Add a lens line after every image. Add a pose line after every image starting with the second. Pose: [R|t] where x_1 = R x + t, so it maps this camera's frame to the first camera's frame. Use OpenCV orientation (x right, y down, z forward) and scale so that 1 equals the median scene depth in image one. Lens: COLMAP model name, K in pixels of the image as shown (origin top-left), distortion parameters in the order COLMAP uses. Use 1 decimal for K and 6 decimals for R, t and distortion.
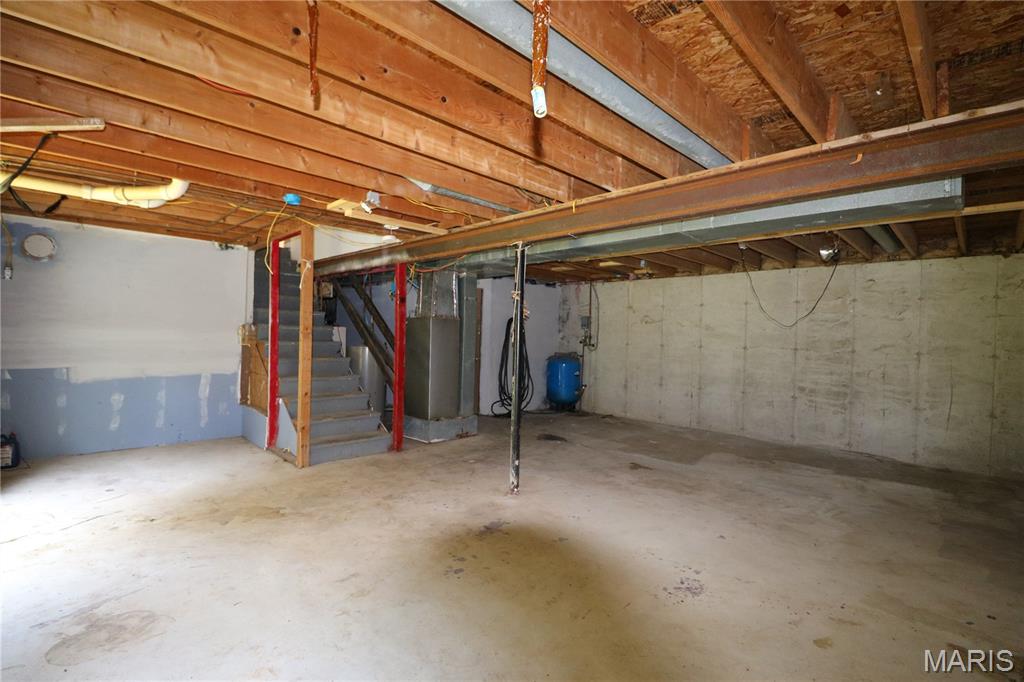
lens RADIAL K [[471.7, 0, 505.6], [0, 471.7, 339.5], [0, 0, 1]] dist [-0.002337, -0.010989]
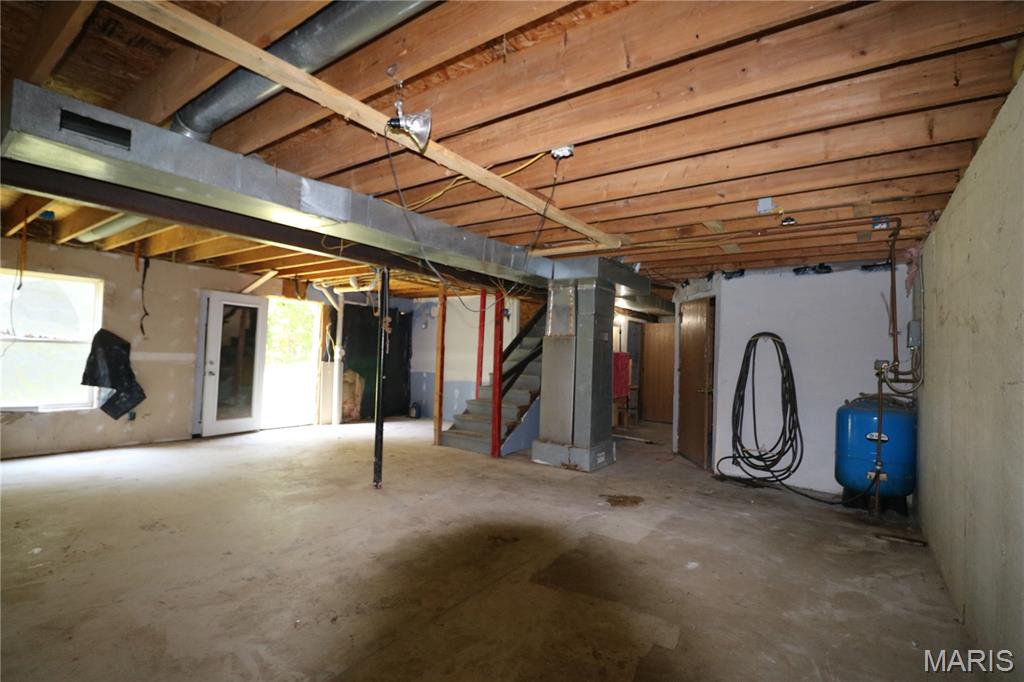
lens RADIAL K [[471.7, 0, 505.6], [0, 471.7, 339.5], [0, 0, 1]] dist [-0.002337, -0.010989]
pose [[0.166659, -0.050679, -0.984711, 1.161199], [-0.035912, 0.997704, -0.057426, 0.027116], [0.985360, 0.044933, 0.164456, 1.073370]]
